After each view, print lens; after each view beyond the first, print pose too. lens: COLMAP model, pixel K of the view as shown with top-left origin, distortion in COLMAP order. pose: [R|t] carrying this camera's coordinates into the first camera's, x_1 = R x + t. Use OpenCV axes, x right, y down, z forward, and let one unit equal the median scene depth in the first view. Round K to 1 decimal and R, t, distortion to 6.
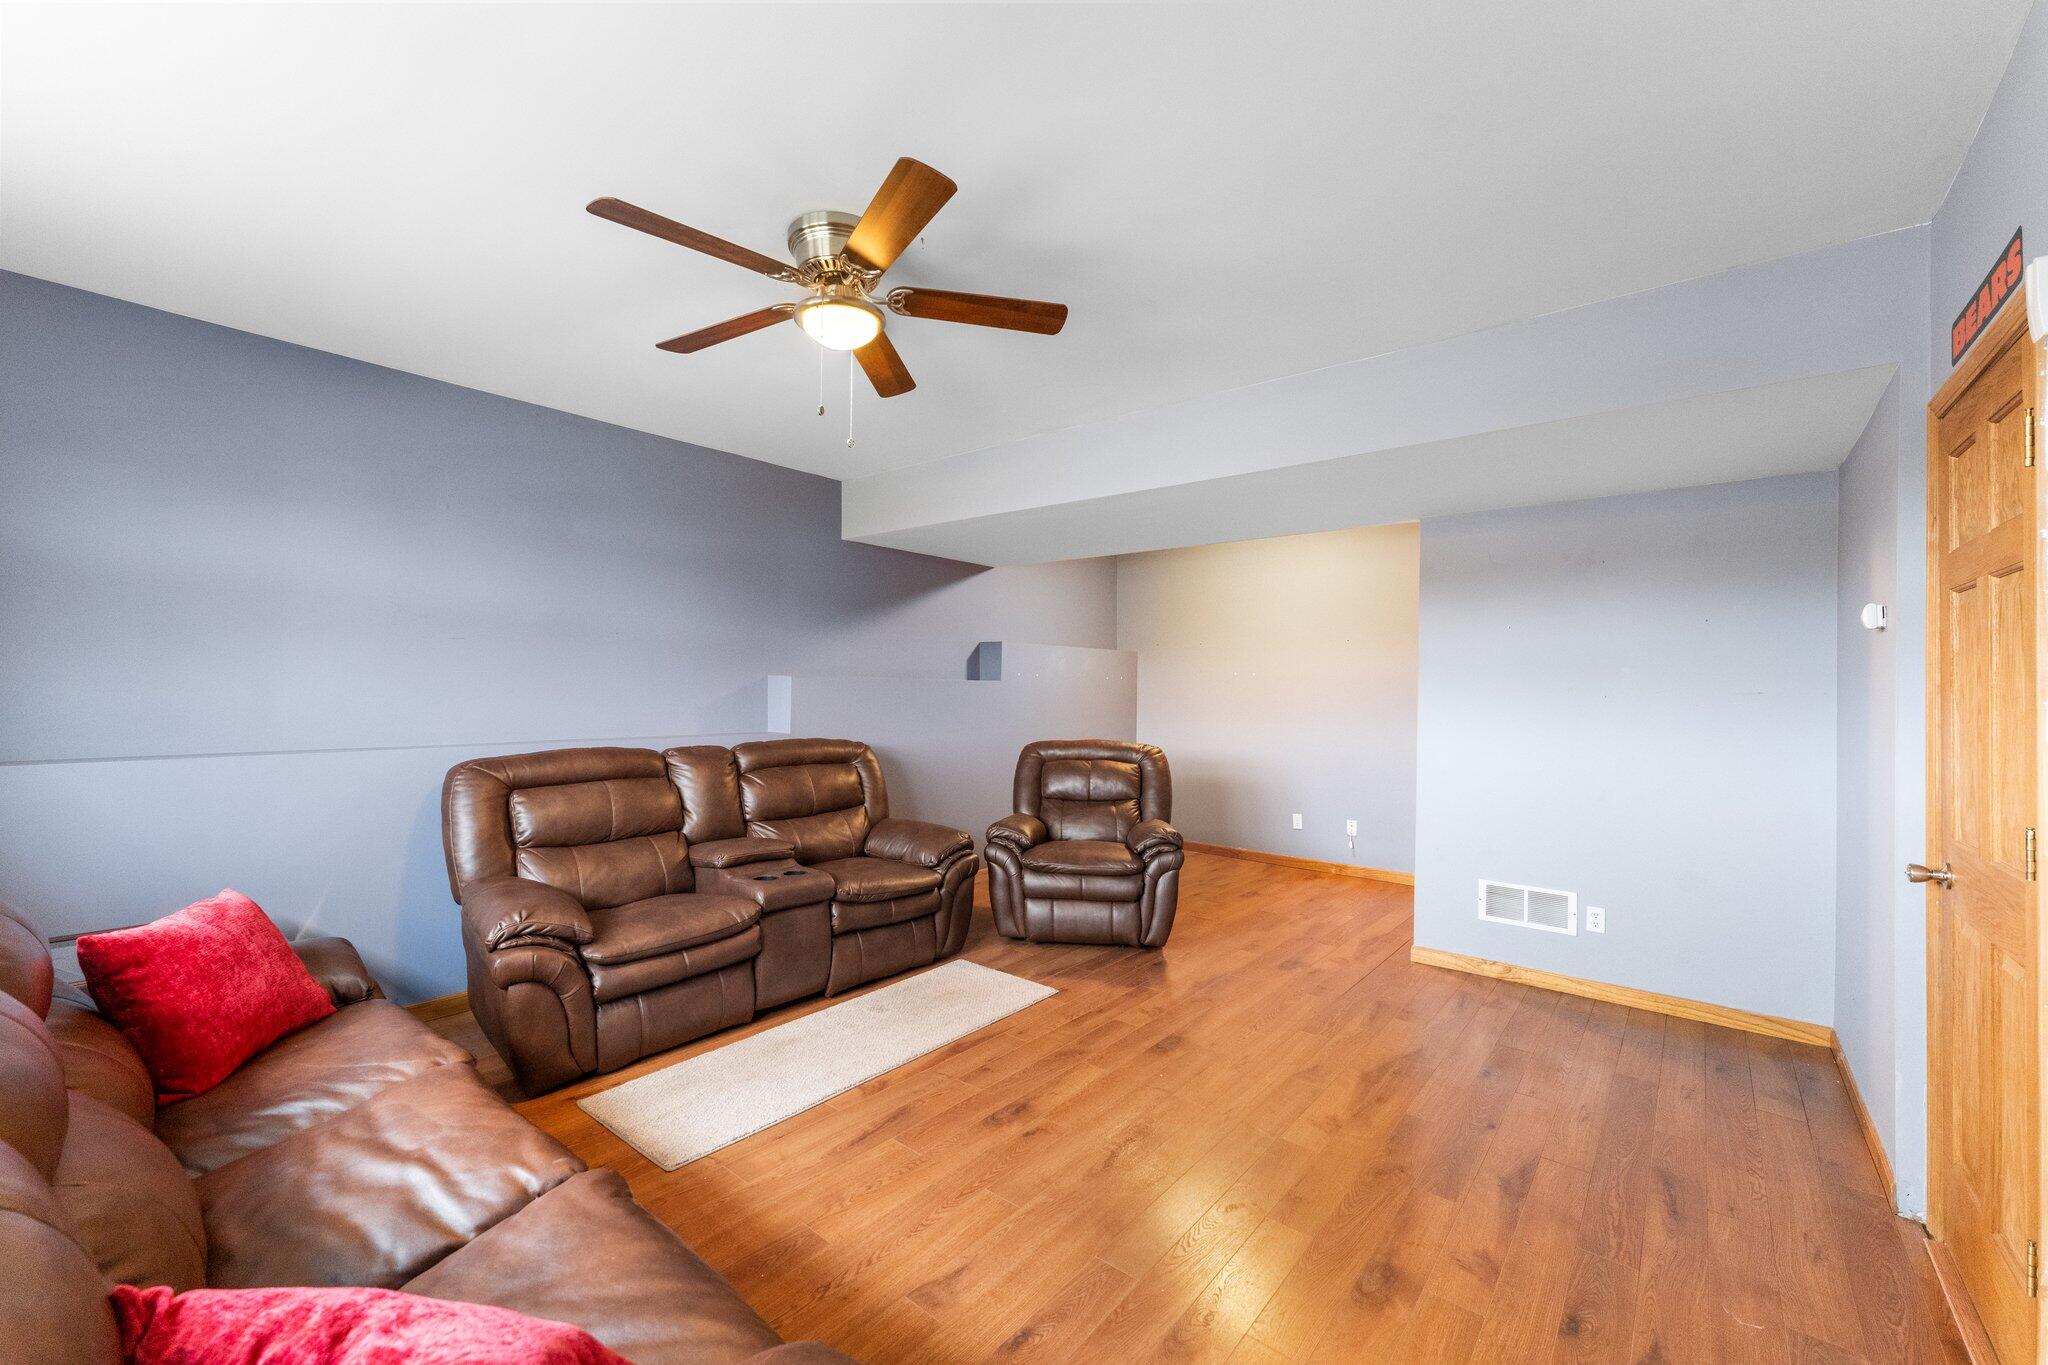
lens RADIAL K [[816.6, 0, 1024.0], [0, 816.6, 682.5], [0, 0, 1]] dist [-0.000322, 0.000163]
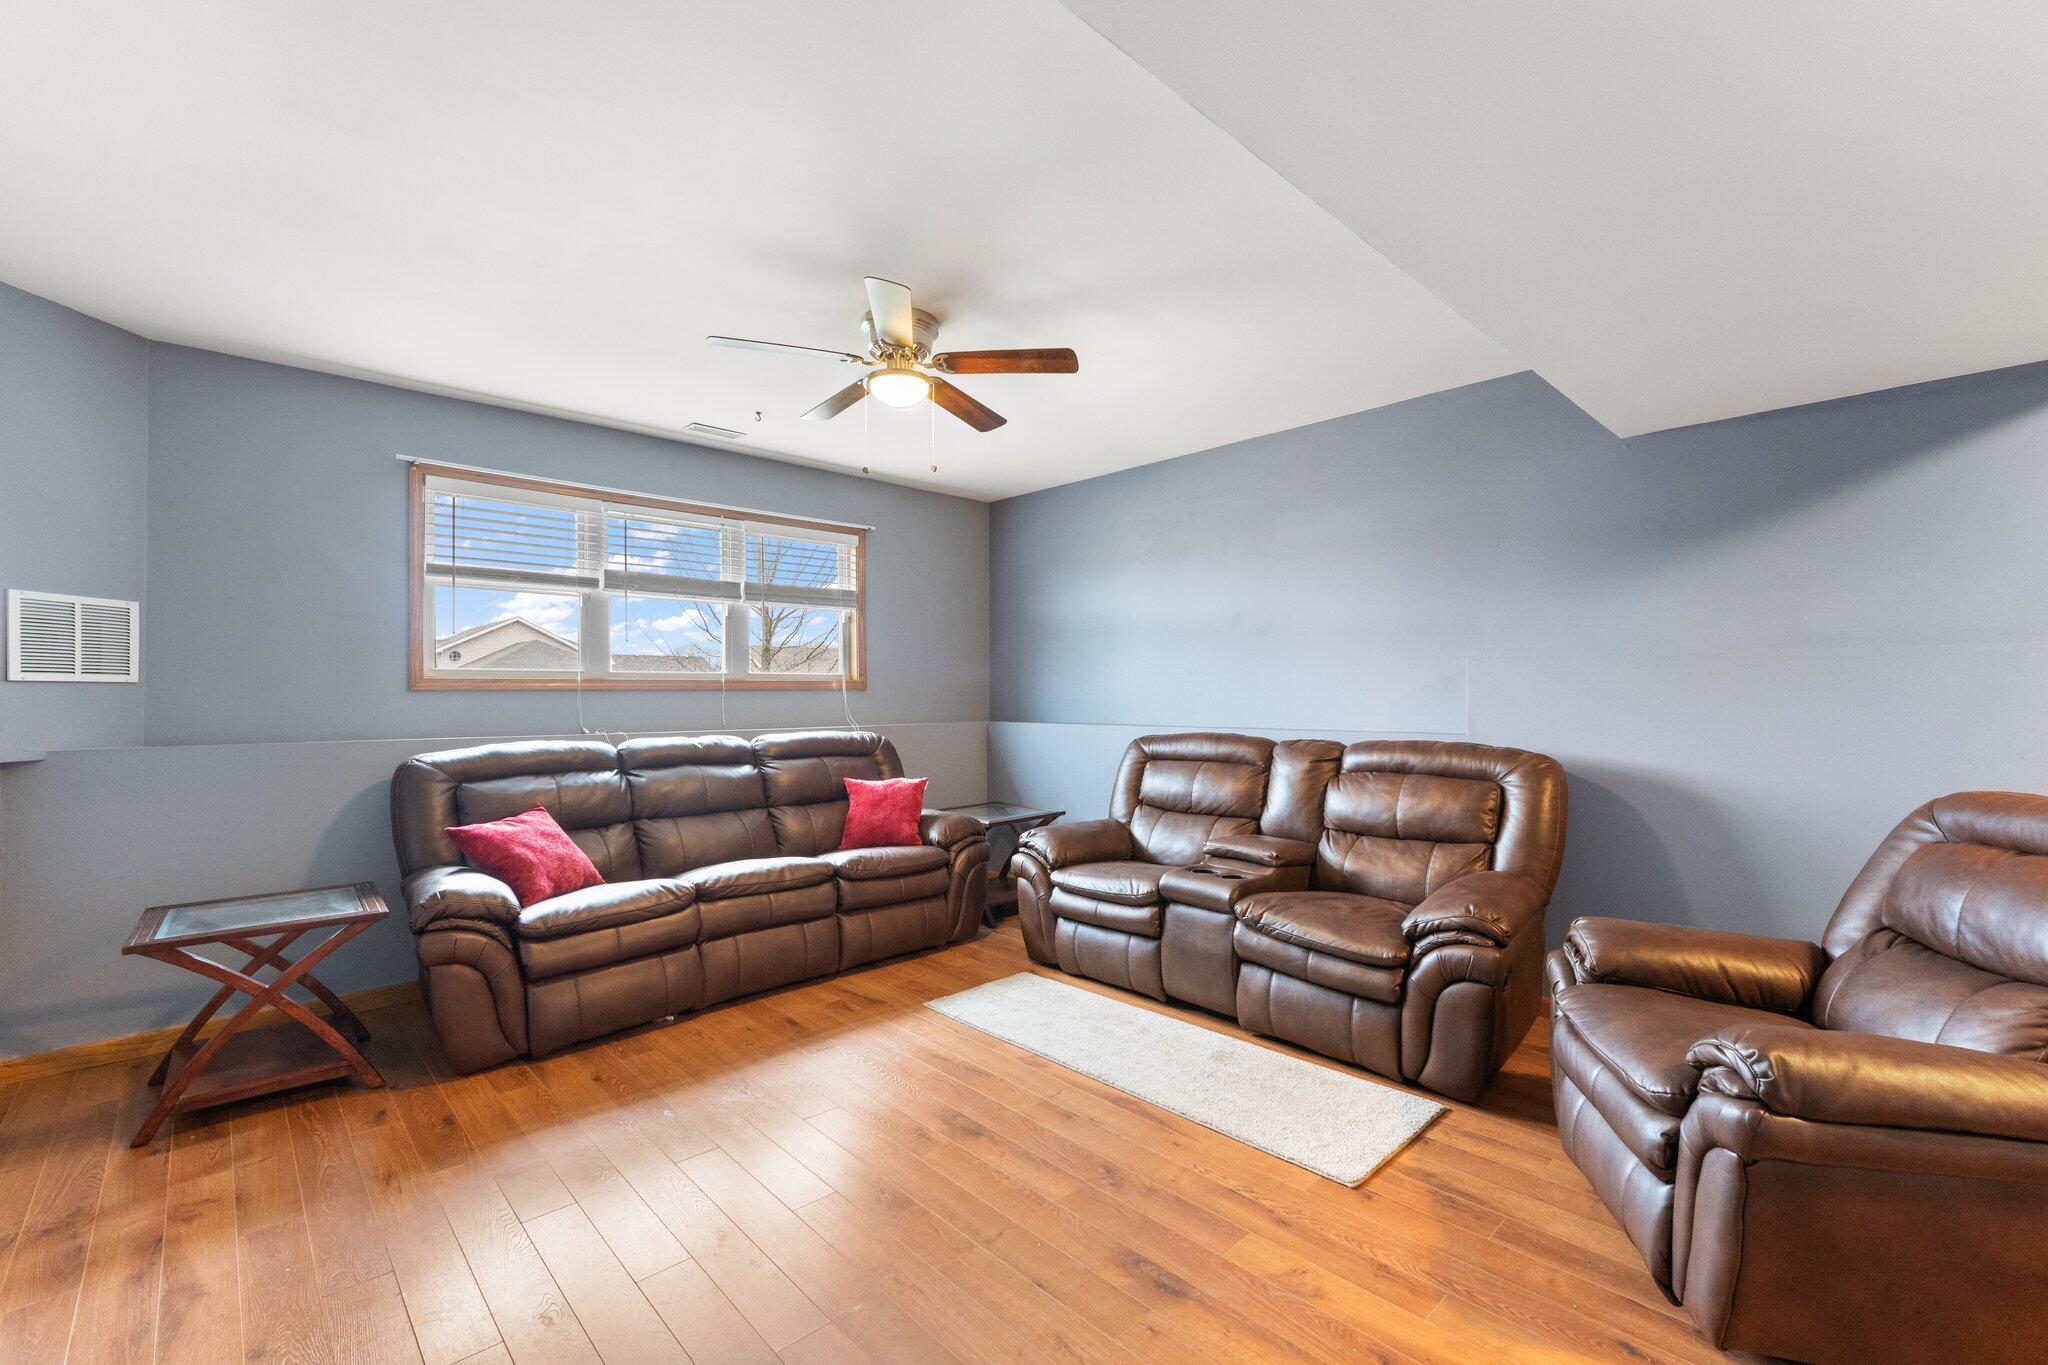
lens RADIAL K [[892.6, 0, 1024.0], [0, 892.6, 682.5], [0, 0, 1]] dist [-0.000313, 0.000030]
pose [[-0.119321, -0.015382, -0.992737, 0.816566], [0.005989, 0.999851, -0.016212, 0.037533], [0.992838, -0.007880, -0.119212, 0.990874]]
